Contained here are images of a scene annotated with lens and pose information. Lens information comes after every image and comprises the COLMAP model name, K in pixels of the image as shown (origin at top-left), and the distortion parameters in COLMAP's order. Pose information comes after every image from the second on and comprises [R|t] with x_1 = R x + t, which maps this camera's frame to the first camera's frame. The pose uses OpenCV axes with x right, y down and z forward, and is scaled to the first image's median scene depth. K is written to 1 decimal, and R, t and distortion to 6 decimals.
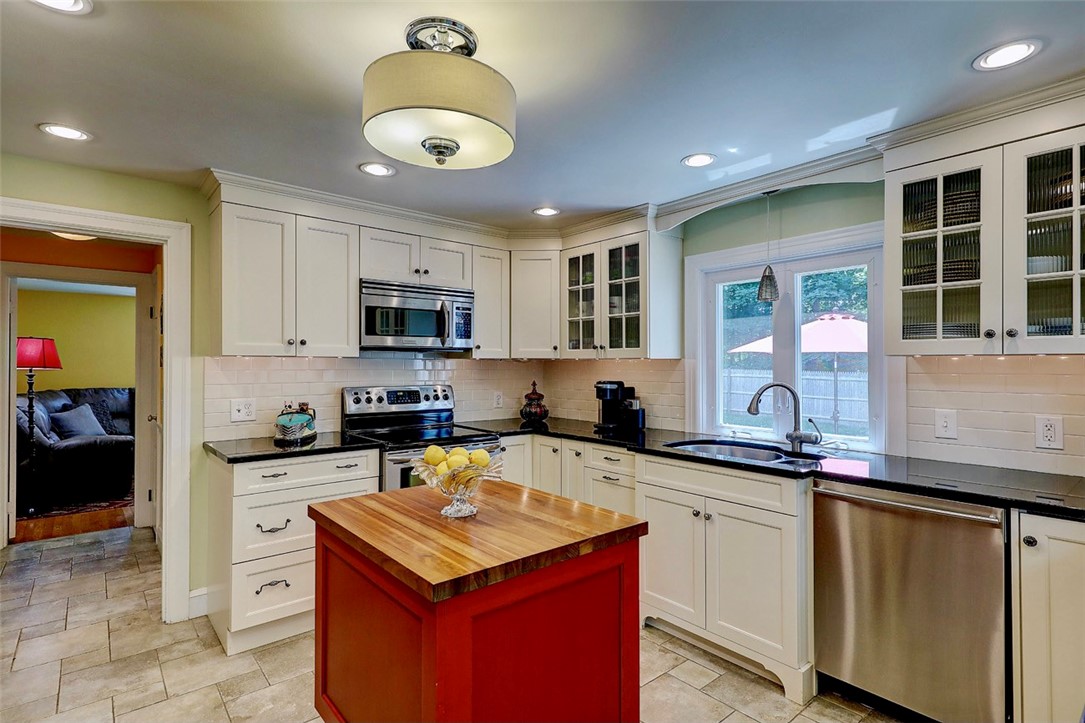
lens RADIAL K [[540.5, 0, 543.0], [0, 540.5, 362.2], [0, 0, 1]] dist [0.006537, 0.001864]
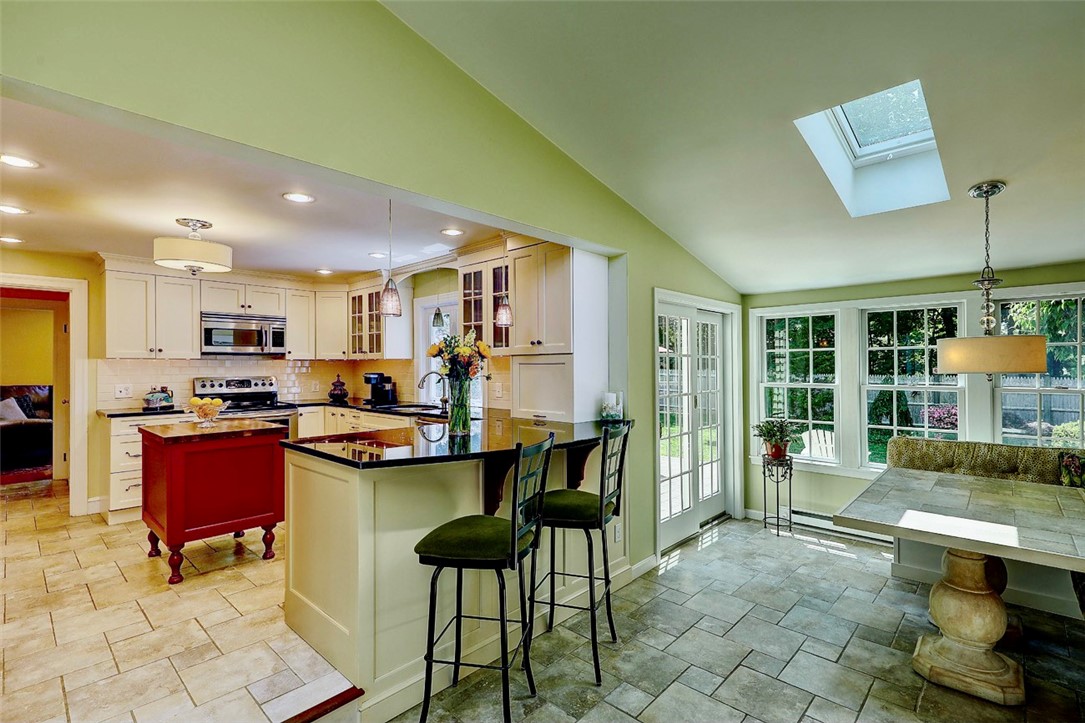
lens RADIAL K [[503.1, 0, 542.8], [0, 503.1, 361.5], [0, 0, 1]] dist [0.003983, -0.001516]
pose [[0.992548, -0.006109, 0.121697, 0.456741], [0.006598, 0.999972, -0.003611, 0.009990], [-0.121672, 0.004387, 0.992561, -0.589846]]
